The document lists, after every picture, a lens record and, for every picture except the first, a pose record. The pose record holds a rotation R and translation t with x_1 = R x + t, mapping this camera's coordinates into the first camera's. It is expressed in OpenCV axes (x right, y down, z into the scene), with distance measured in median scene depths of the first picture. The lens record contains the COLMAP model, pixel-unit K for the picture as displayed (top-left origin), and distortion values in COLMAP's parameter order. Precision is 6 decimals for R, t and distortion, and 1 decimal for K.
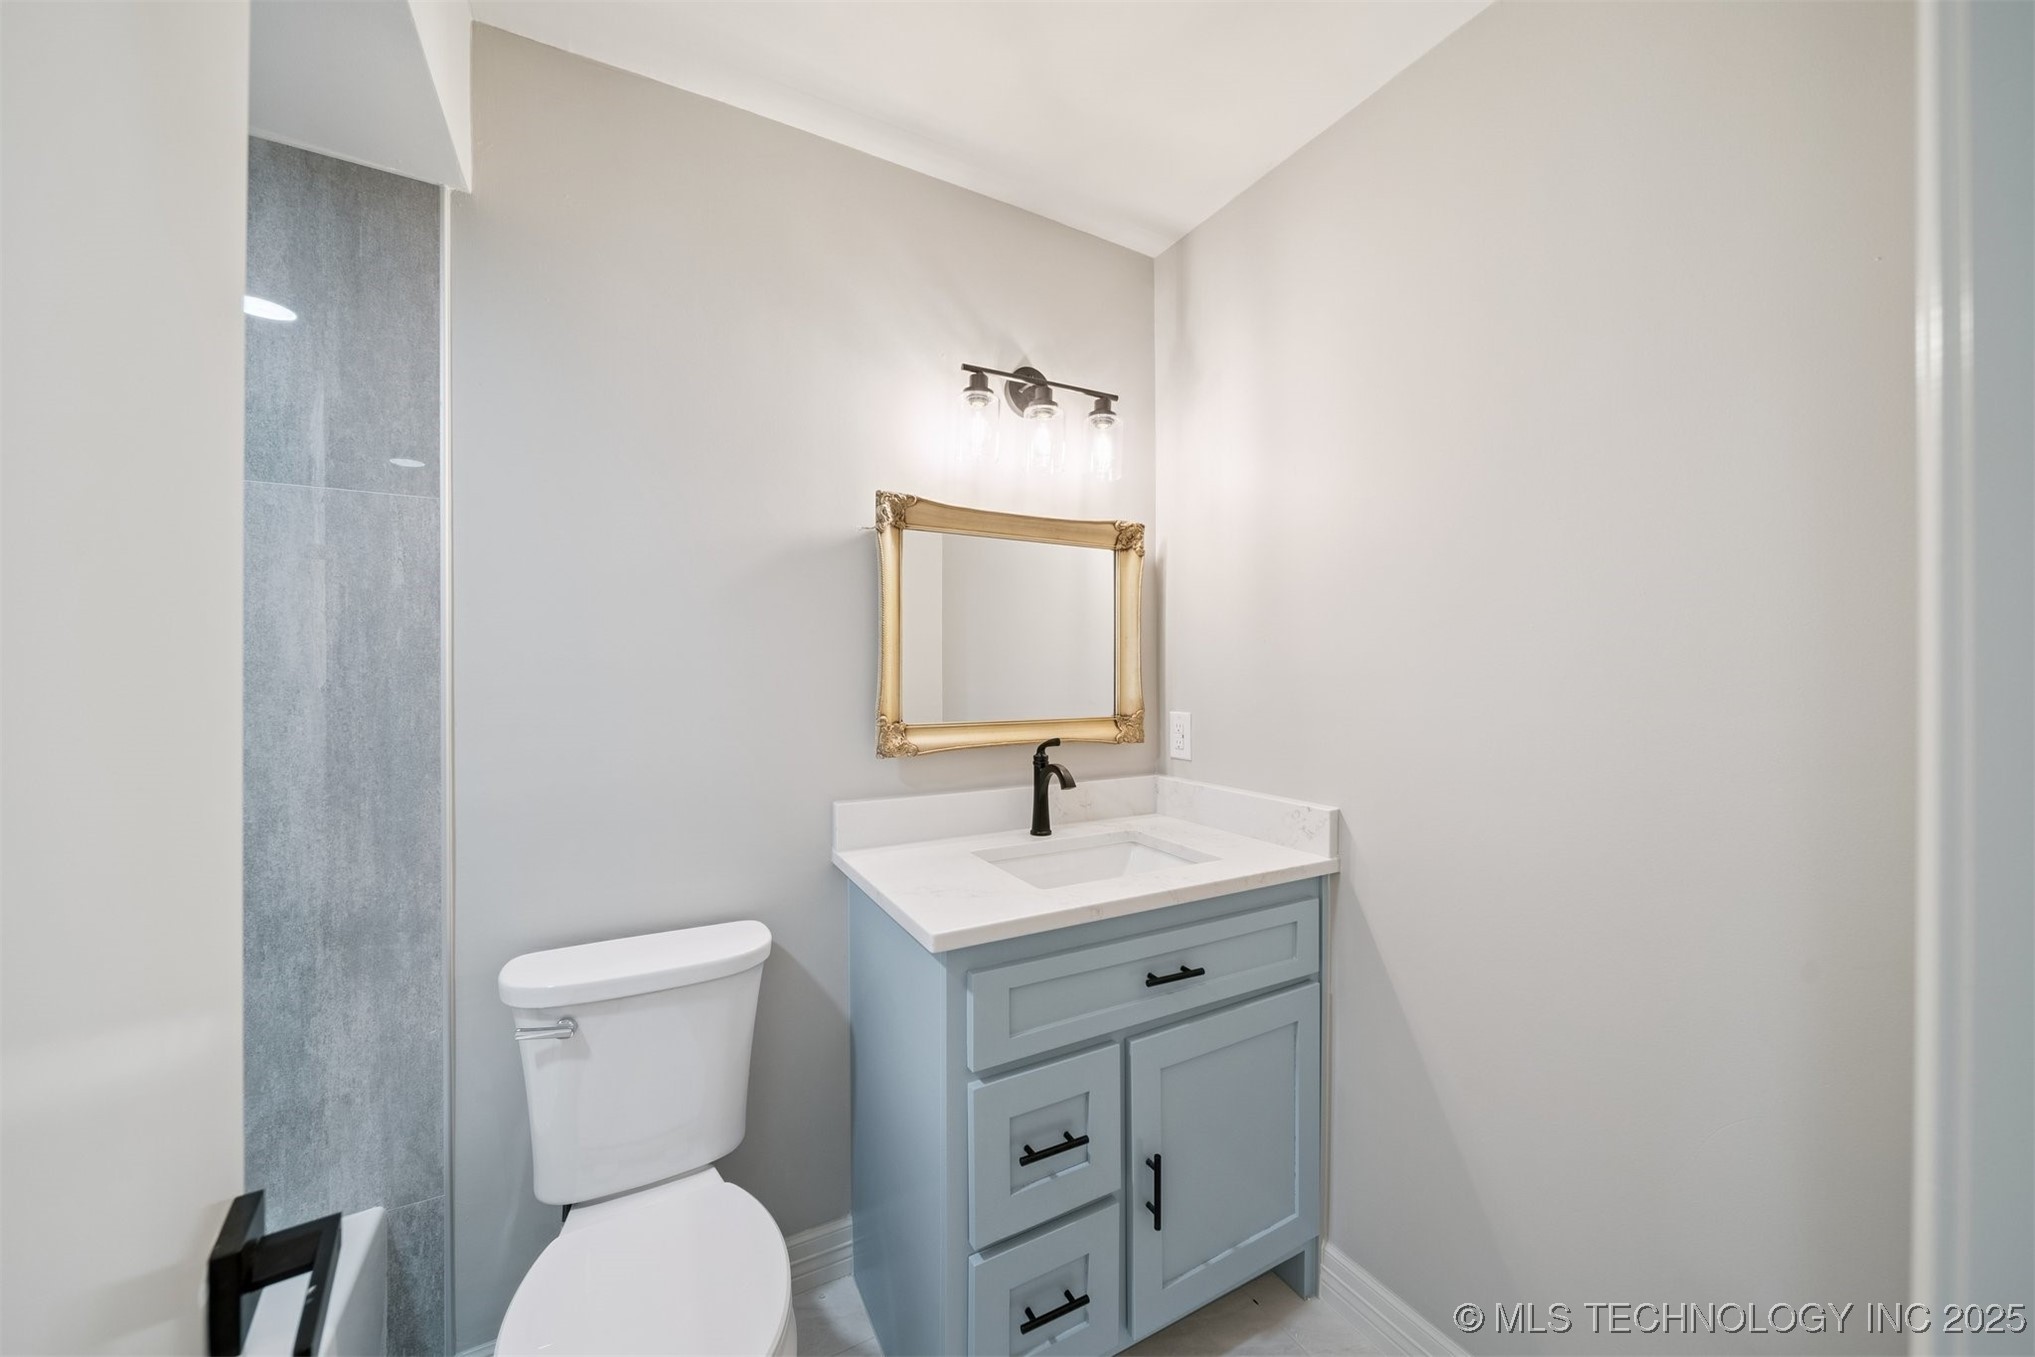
lens RADIAL K [[736.2, 0, 1022.7], [0, 736.2, 684.5], [0, 0, 1]] dist [-0.001720, -0.000132]
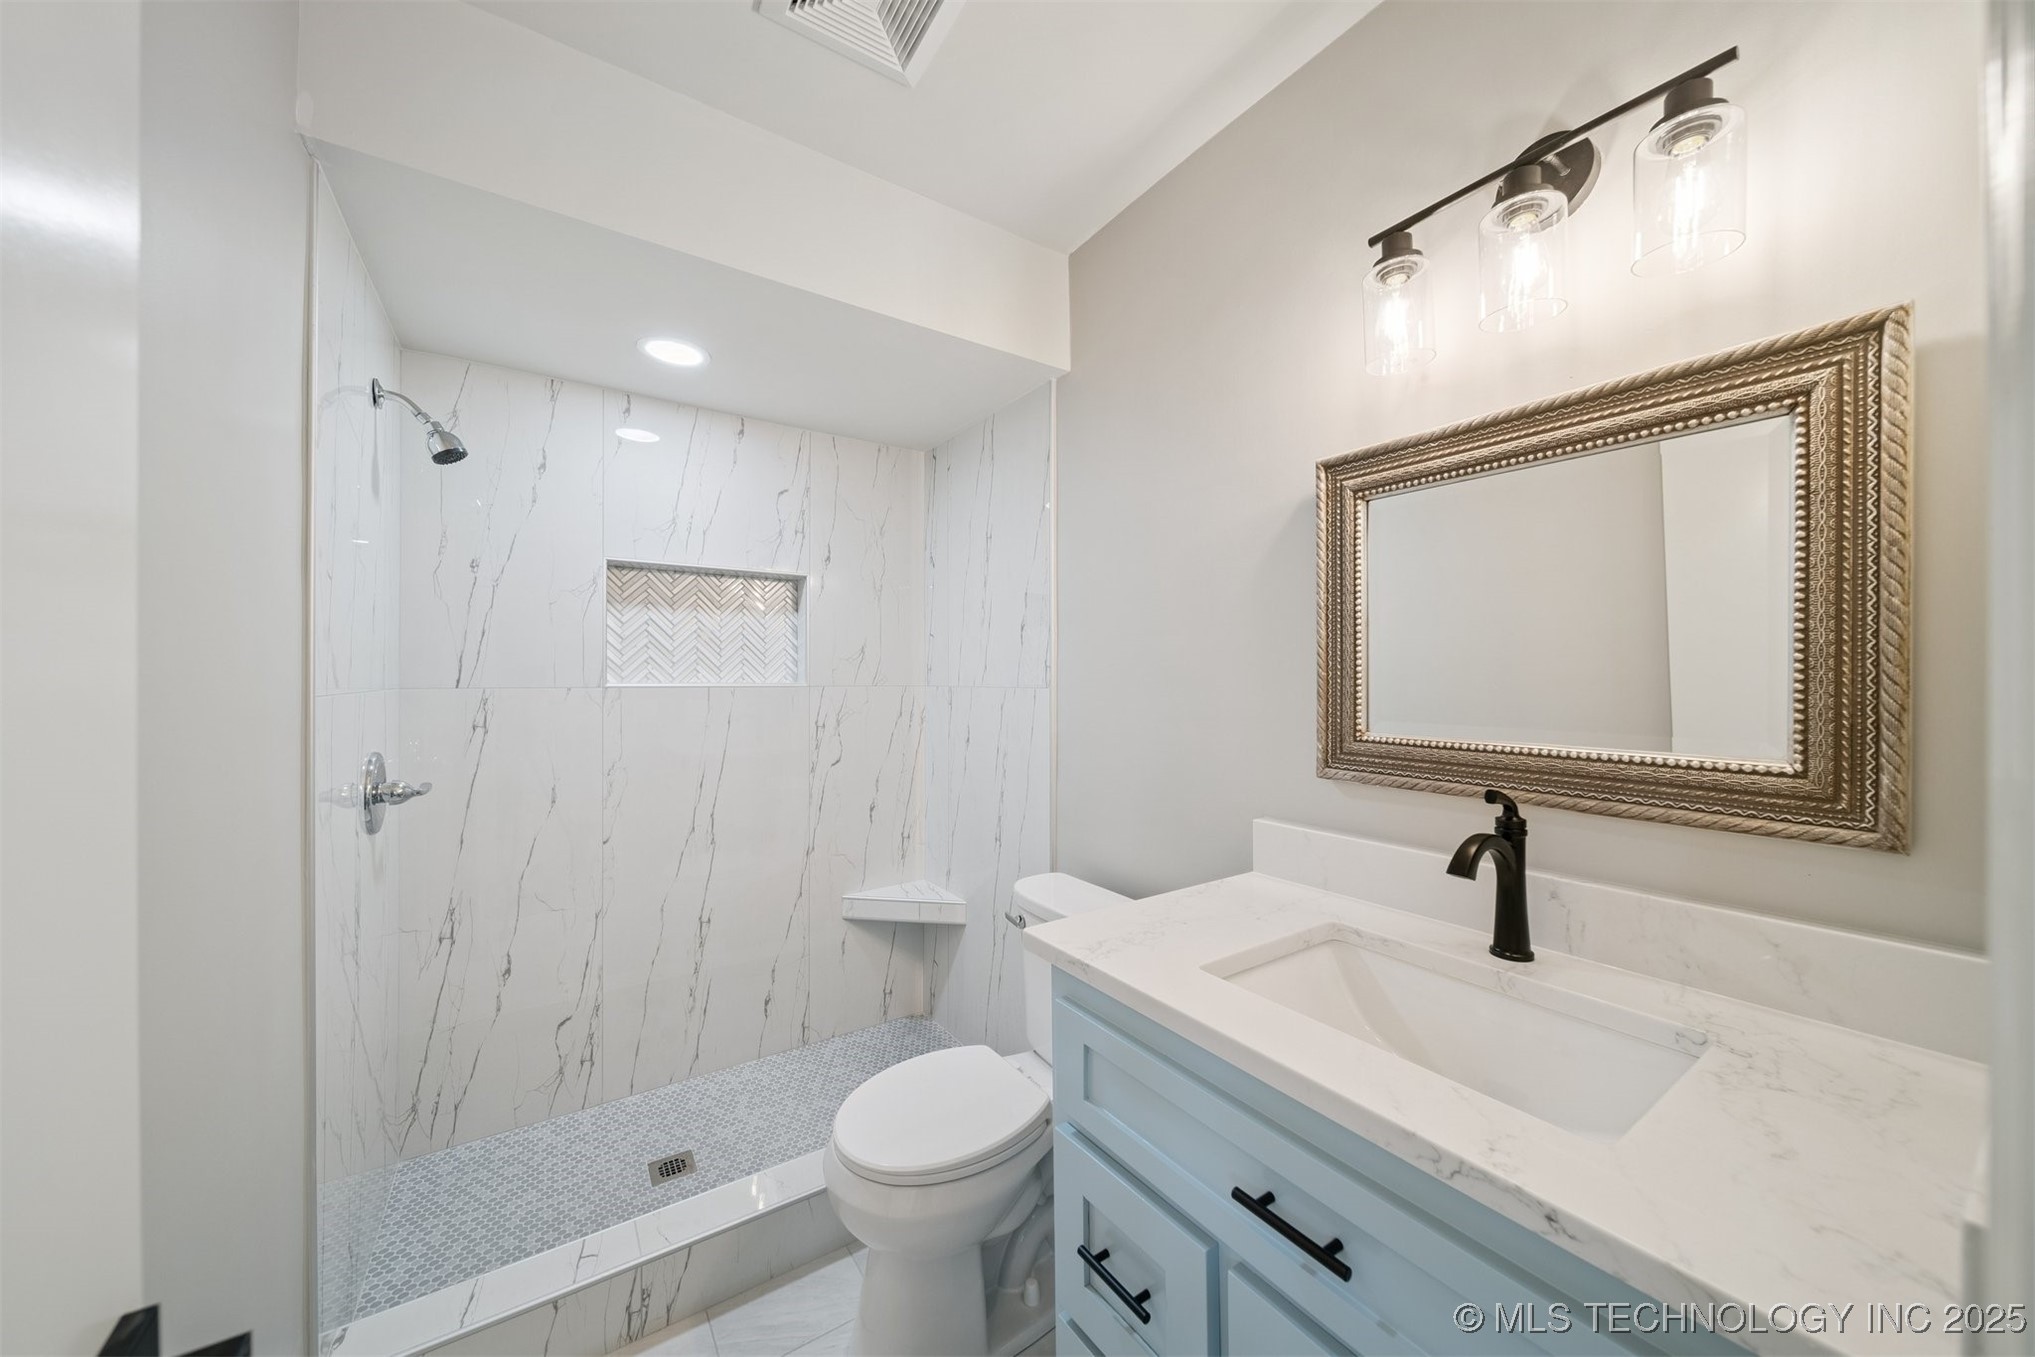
lens RADIAL K [[736.2, 0, 1027.8], [0, 736.2, 667.7], [0, 0, 1]] dist [-0.001720, -0.000132]
pose [[0.120086, -0.002655, -0.992760, 0.573006], [-0.005197, 0.999981, -0.003303, -0.015536], [0.992750, 0.005556, 0.120070, 0.582311]]
